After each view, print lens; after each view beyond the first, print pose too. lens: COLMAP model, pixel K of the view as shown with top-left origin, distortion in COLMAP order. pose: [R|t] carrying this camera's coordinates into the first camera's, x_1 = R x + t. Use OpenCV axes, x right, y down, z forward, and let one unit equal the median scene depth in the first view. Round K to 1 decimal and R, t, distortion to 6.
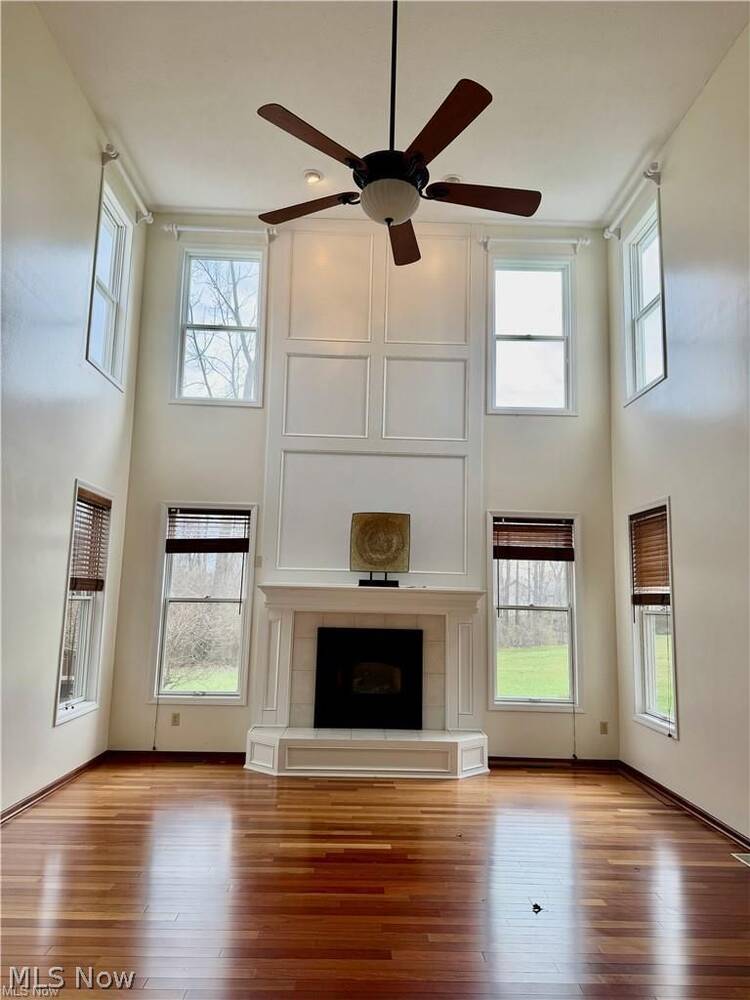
lens RADIAL K [[701.2, 0, 374.4], [0, 701.2, 496.5], [0, 0, 1]] dist [0.041686, -0.007138]
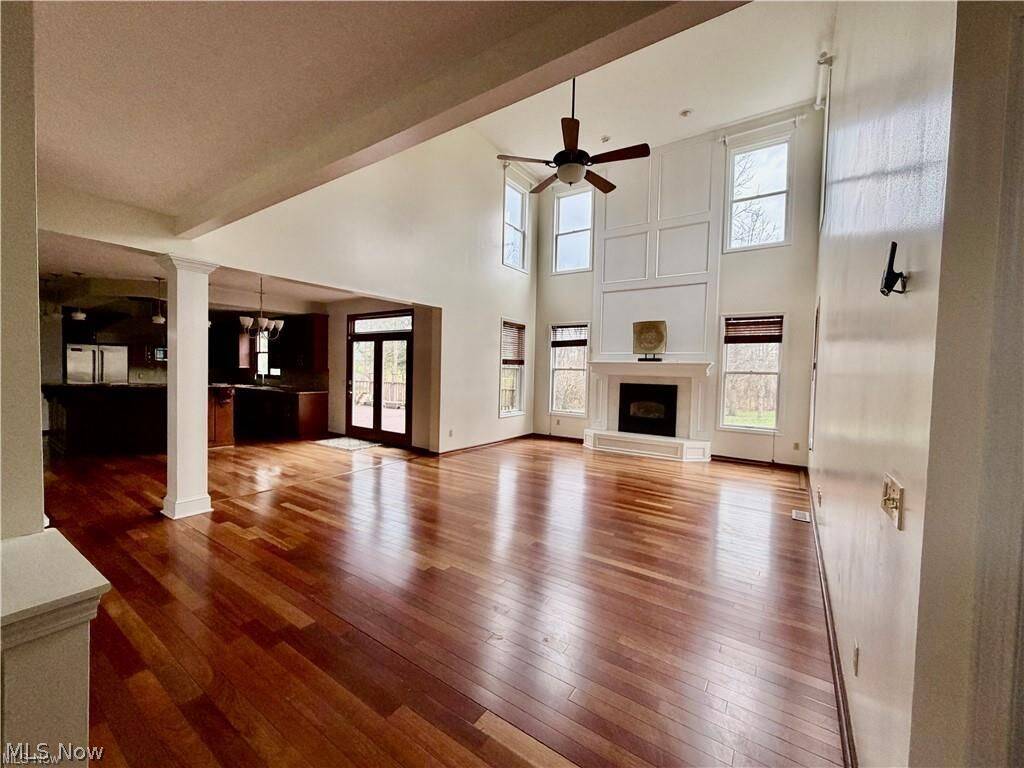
lens RADIAL K [[409.0, 0, 512.5], [0, 409.0, 384.3], [0, 0, 1]] dist [0.001620, 0.000280]
pose [[0.813897, 0.014899, -0.580818, 0.337881], [0.086712, 0.985361, 0.146784, -0.002607], [0.574502, -0.169831, 0.800690, -0.087683]]
